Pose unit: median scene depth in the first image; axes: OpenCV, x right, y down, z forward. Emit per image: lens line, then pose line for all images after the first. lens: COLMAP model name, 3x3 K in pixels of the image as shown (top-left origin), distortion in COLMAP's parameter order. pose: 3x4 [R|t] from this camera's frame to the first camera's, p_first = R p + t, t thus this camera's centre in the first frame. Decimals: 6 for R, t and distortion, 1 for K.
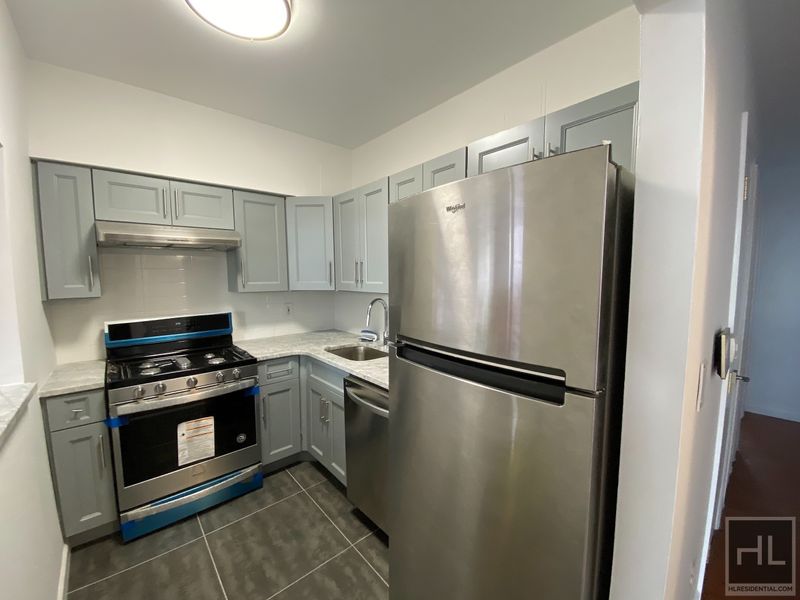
lens RADIAL K [[319.9, 0, 400.0], [0, 319.9, 300.0], [0, 0, 1]] dist [-0.002255, -0.000046]
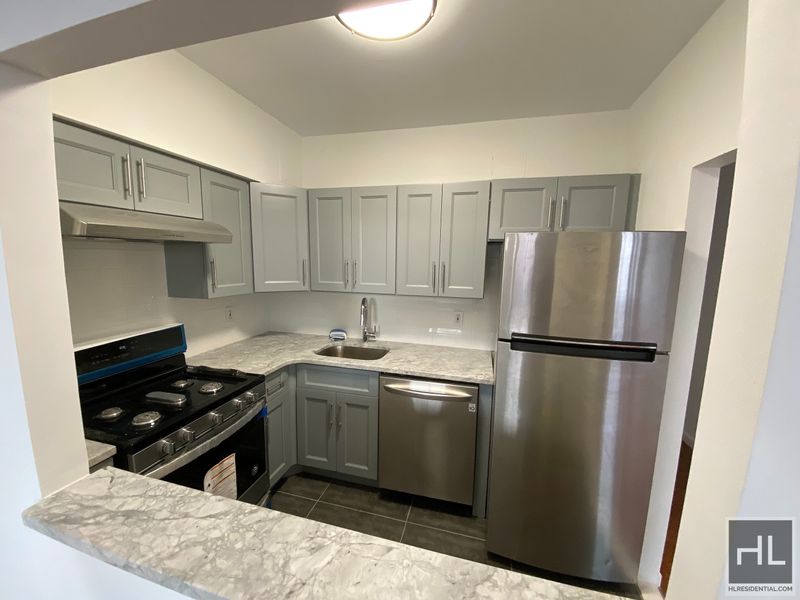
lens RADIAL K [[319.6, 0, 400.0], [0, 319.6, 300.0], [0, 0, 1]] dist [0.001429, -0.000040]
pose [[0.832857, -0.051120, 0.551122, -0.561758], [0.021844, 0.997986, 0.059558, -0.059145], [-0.553057, -0.037565, 0.832296, 0.077498]]
